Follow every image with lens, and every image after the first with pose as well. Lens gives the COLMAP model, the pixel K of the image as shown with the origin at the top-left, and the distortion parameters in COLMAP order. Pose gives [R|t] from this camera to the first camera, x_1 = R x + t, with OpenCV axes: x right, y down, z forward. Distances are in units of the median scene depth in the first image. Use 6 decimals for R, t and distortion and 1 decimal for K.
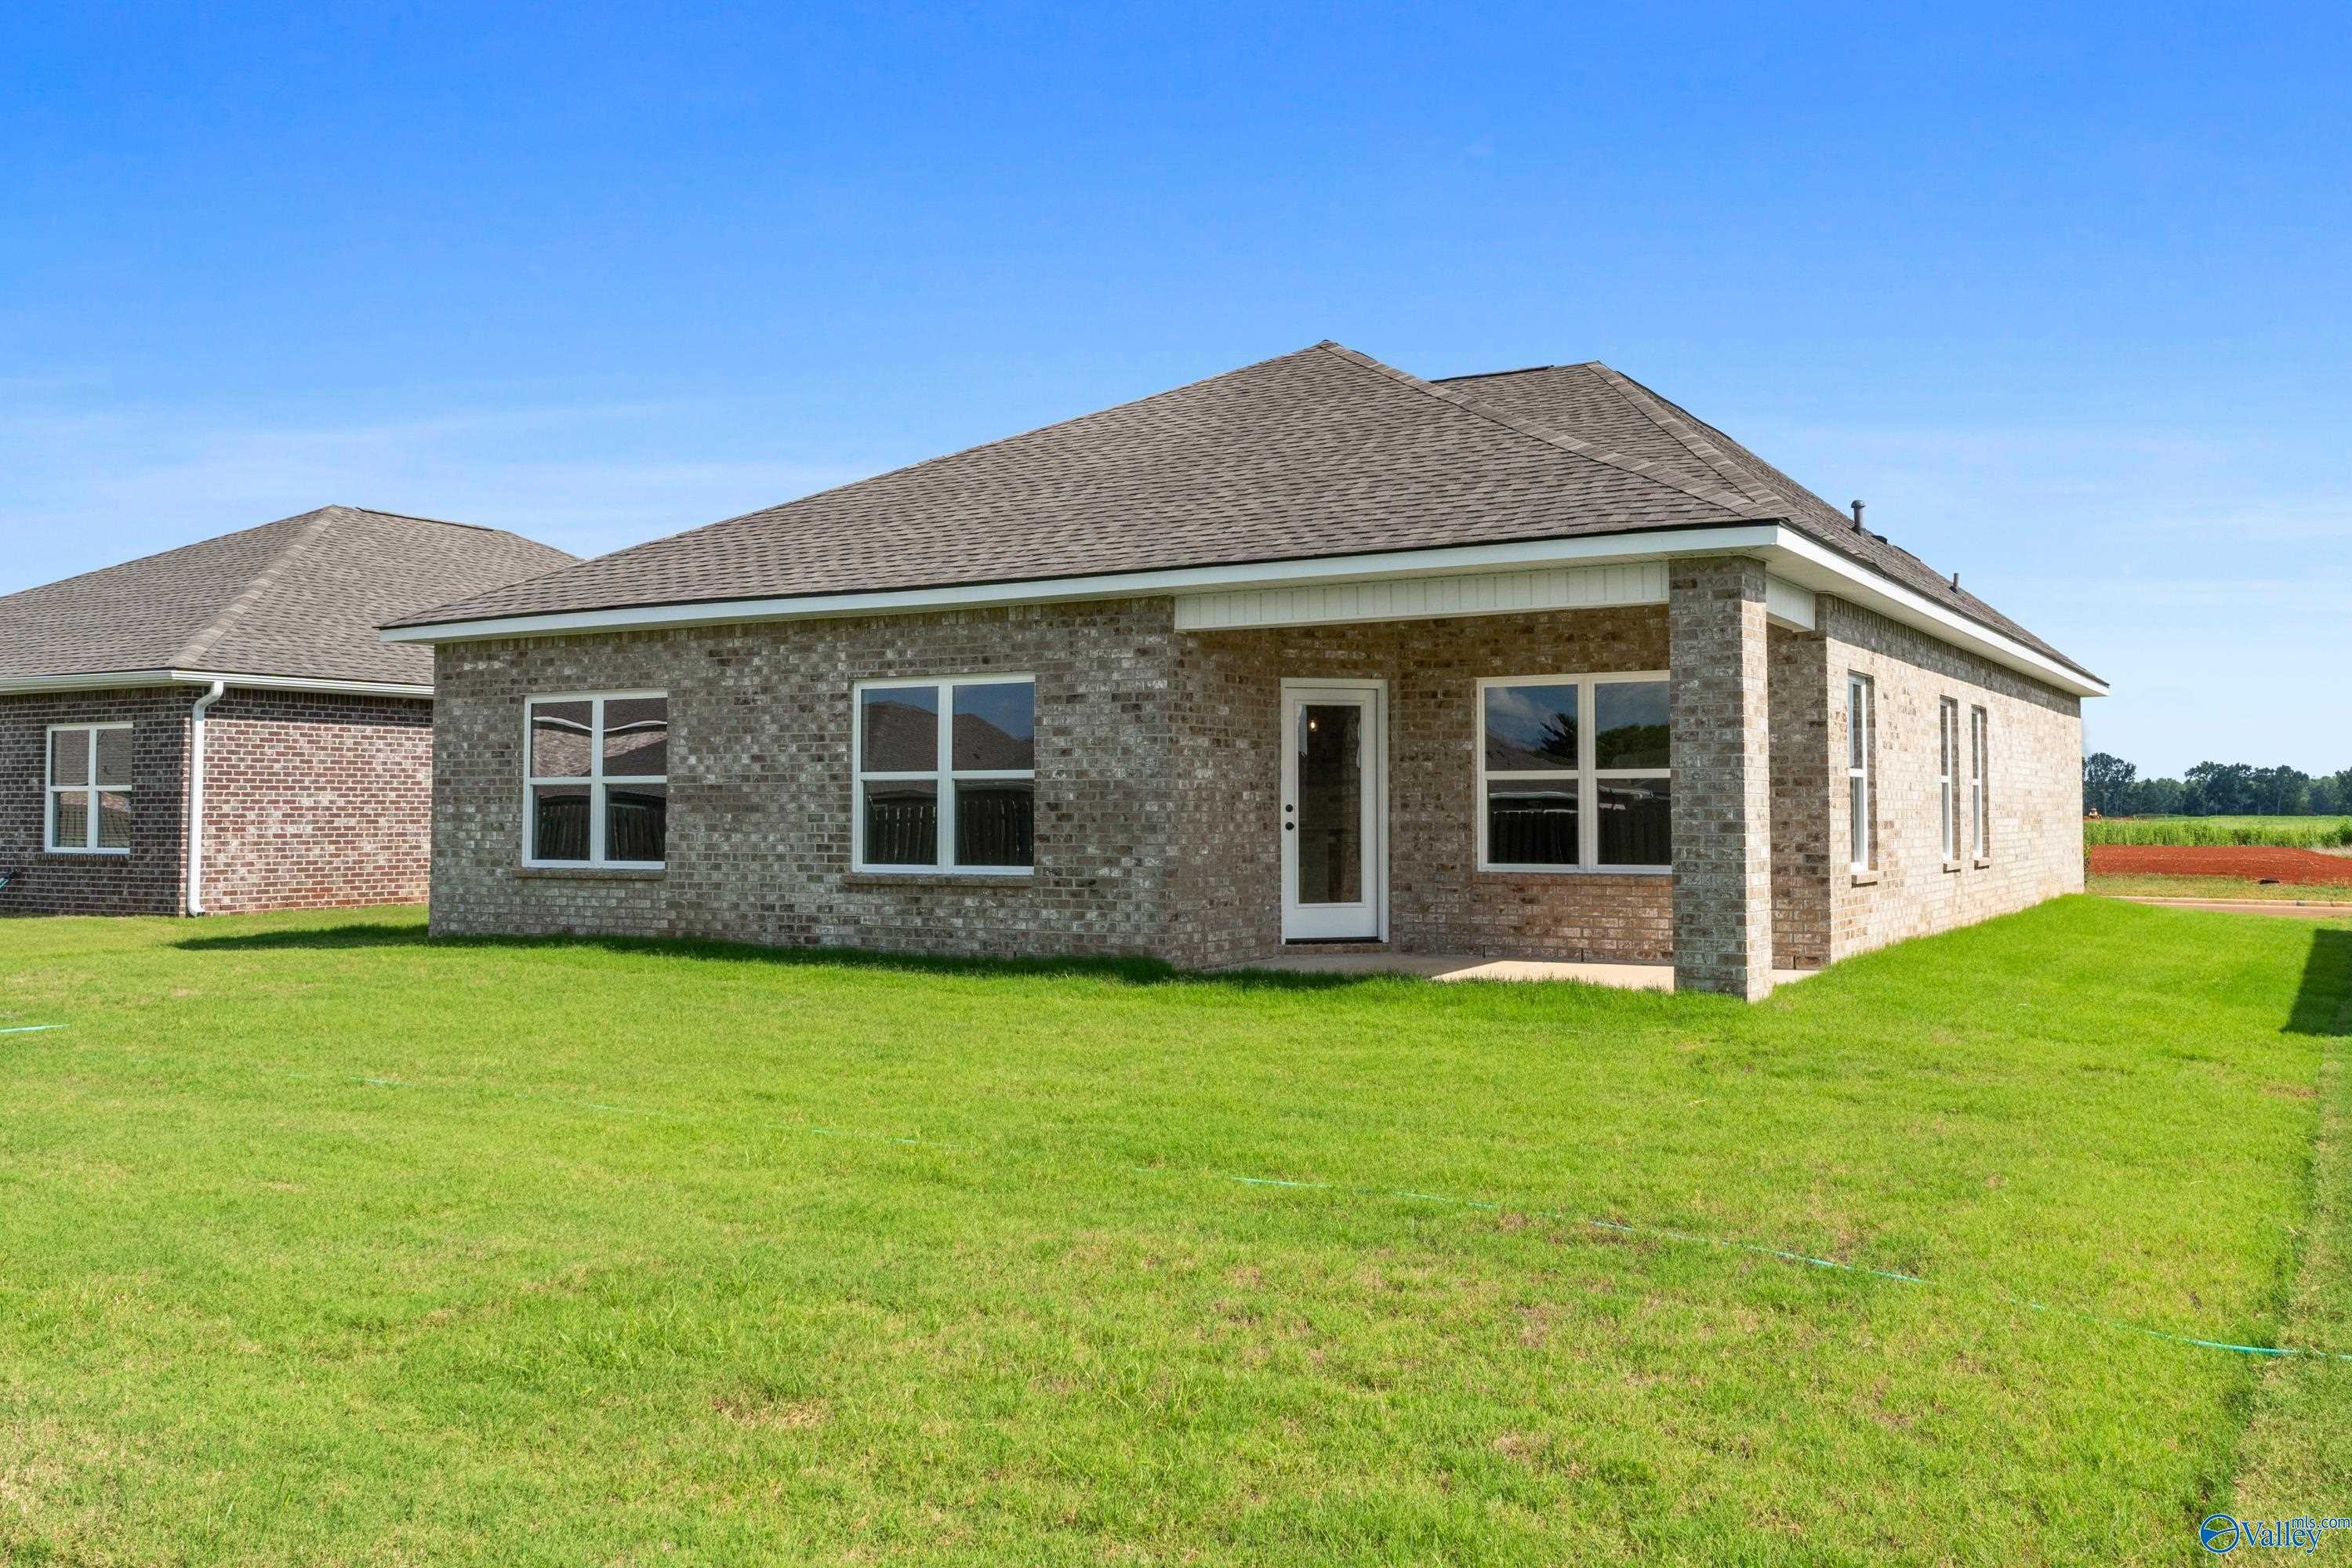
lens RADIAL K [[1928.4, 0, 1277.3], [0, 1928.4, 737.8], [0, 0, 1]] dist [0.000679, -0.002641]
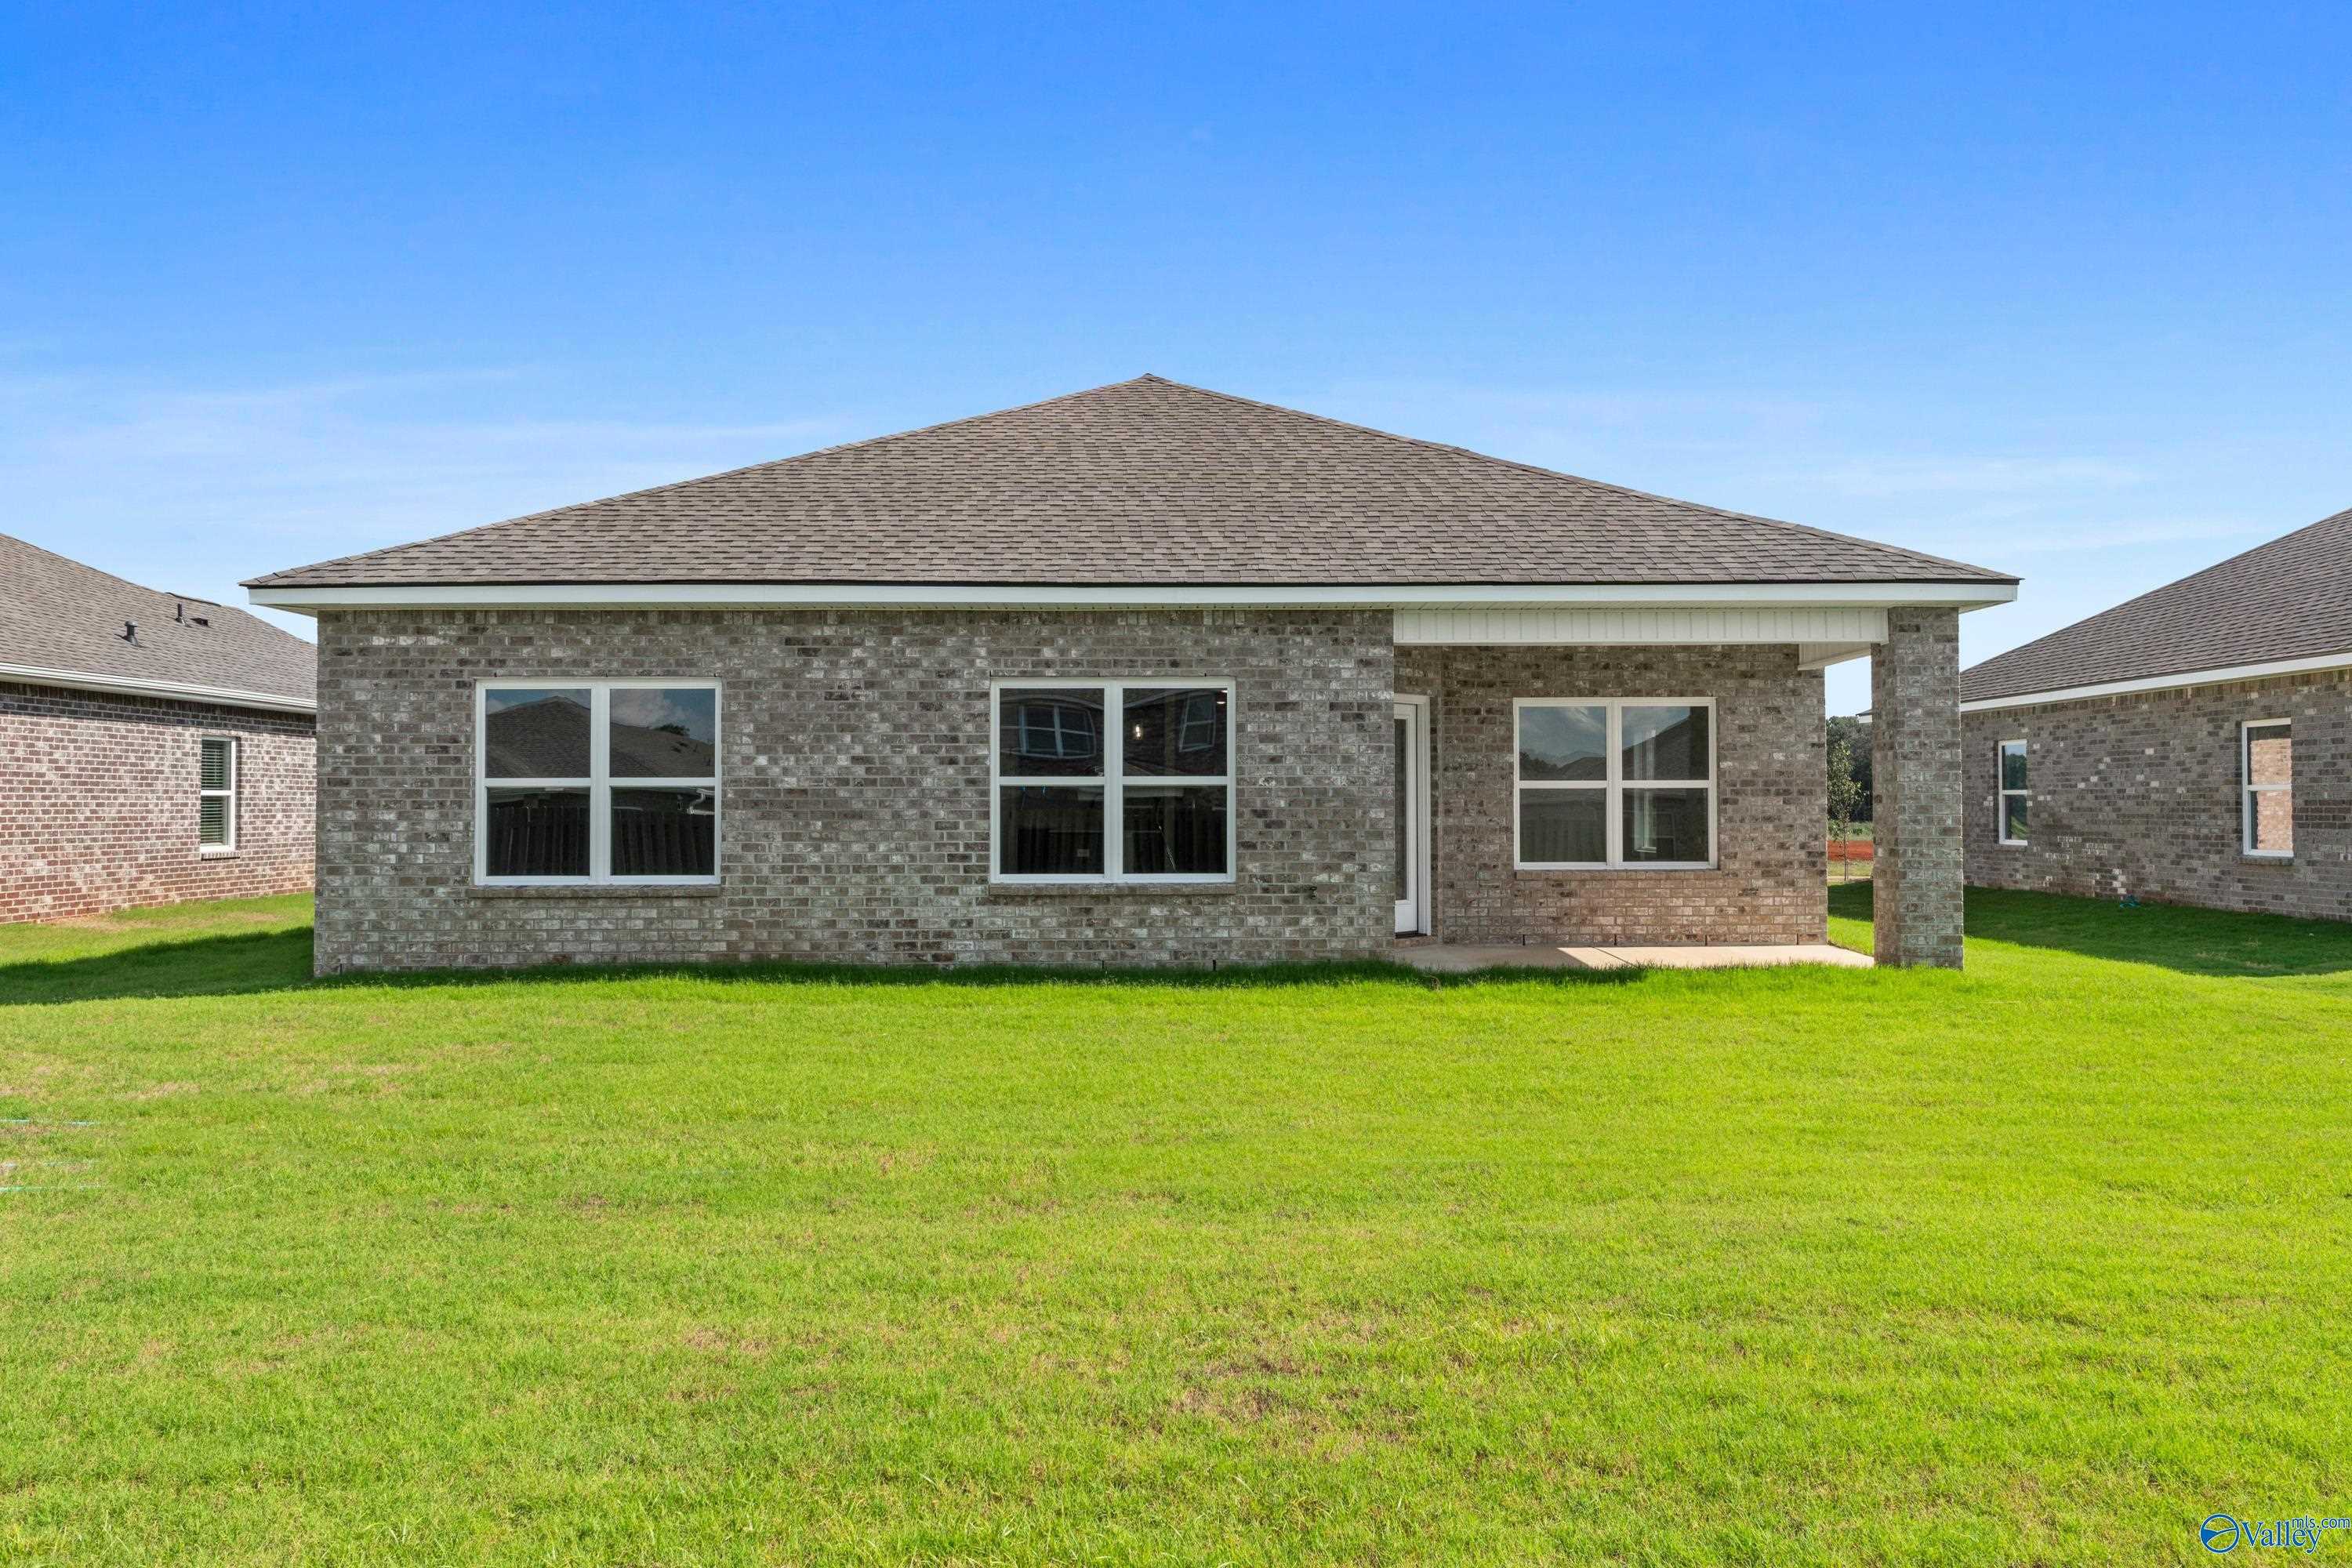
lens RADIAL K [[1621.9, 0, 1179.8], [0, 1621.9, 783.3], [0, 0, 1]] dist [-0.001037, 0.000432]
pose [[0.869623, 0.006916, 0.493668, -0.528036], [-0.018513, 0.999655, 0.018607, 0.004747], [-0.493369, -0.025320, 0.869452, 0.269598]]
